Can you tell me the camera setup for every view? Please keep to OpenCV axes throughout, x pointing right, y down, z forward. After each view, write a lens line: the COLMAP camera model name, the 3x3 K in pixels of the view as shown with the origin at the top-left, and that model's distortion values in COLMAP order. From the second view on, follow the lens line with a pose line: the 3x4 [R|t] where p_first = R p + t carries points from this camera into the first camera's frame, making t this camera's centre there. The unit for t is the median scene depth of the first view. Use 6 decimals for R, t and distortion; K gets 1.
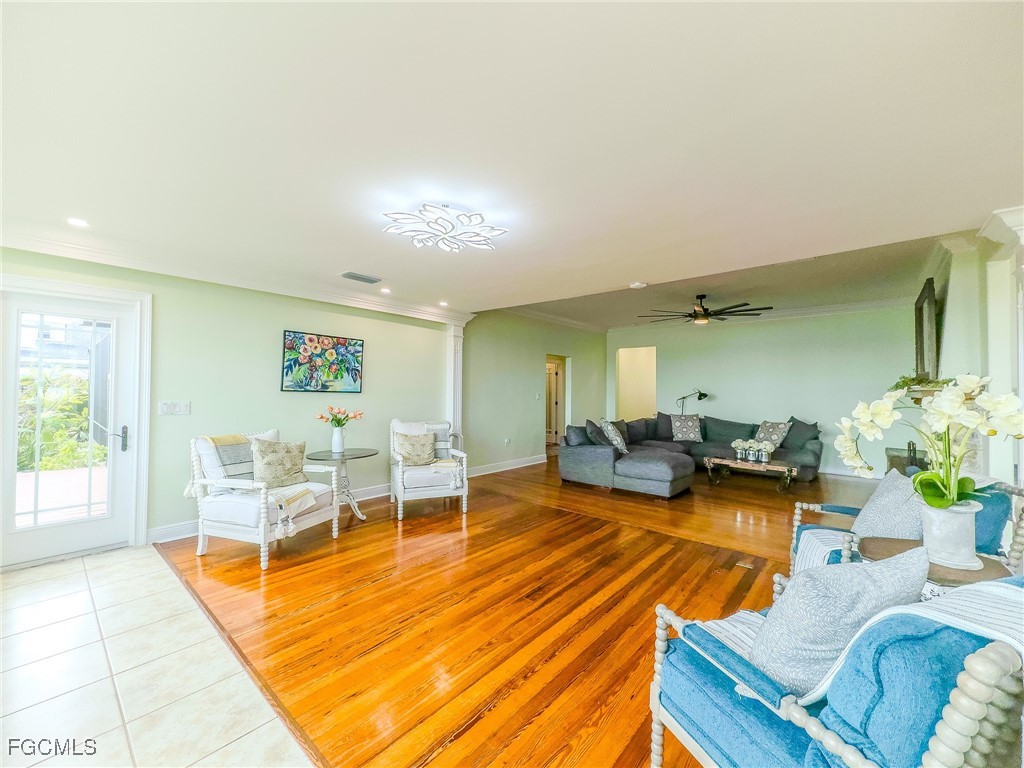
lens RADIAL K [[408.5, 0, 514.9], [0, 408.5, 382.2], [0, 0, 1]] dist [-0.010044, 0.000019]
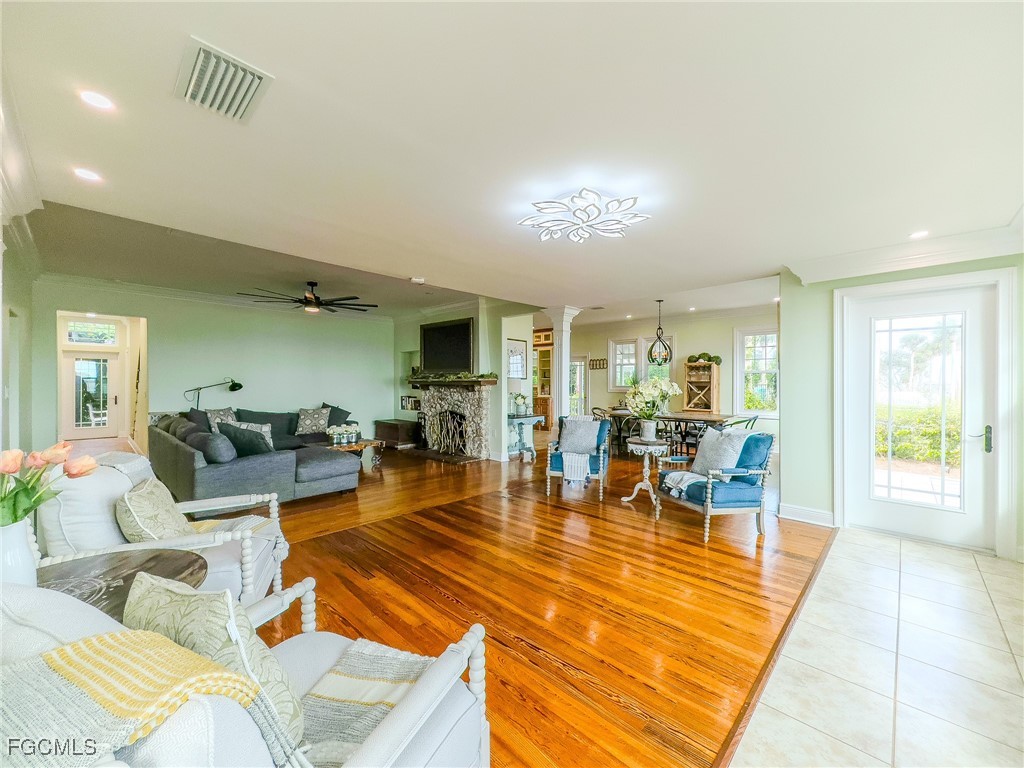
lens RADIAL K [[408.5, 0, 512.5], [0, 408.5, 380.6], [0, 0, 1]] dist [-0.010044, 0.000019]
pose [[0.059960, -0.006259, 0.998181, -0.532180], [-0.019515, 0.999782, 0.007441, 0.005152], [-0.998010, -0.019926, 0.059824, 0.505240]]
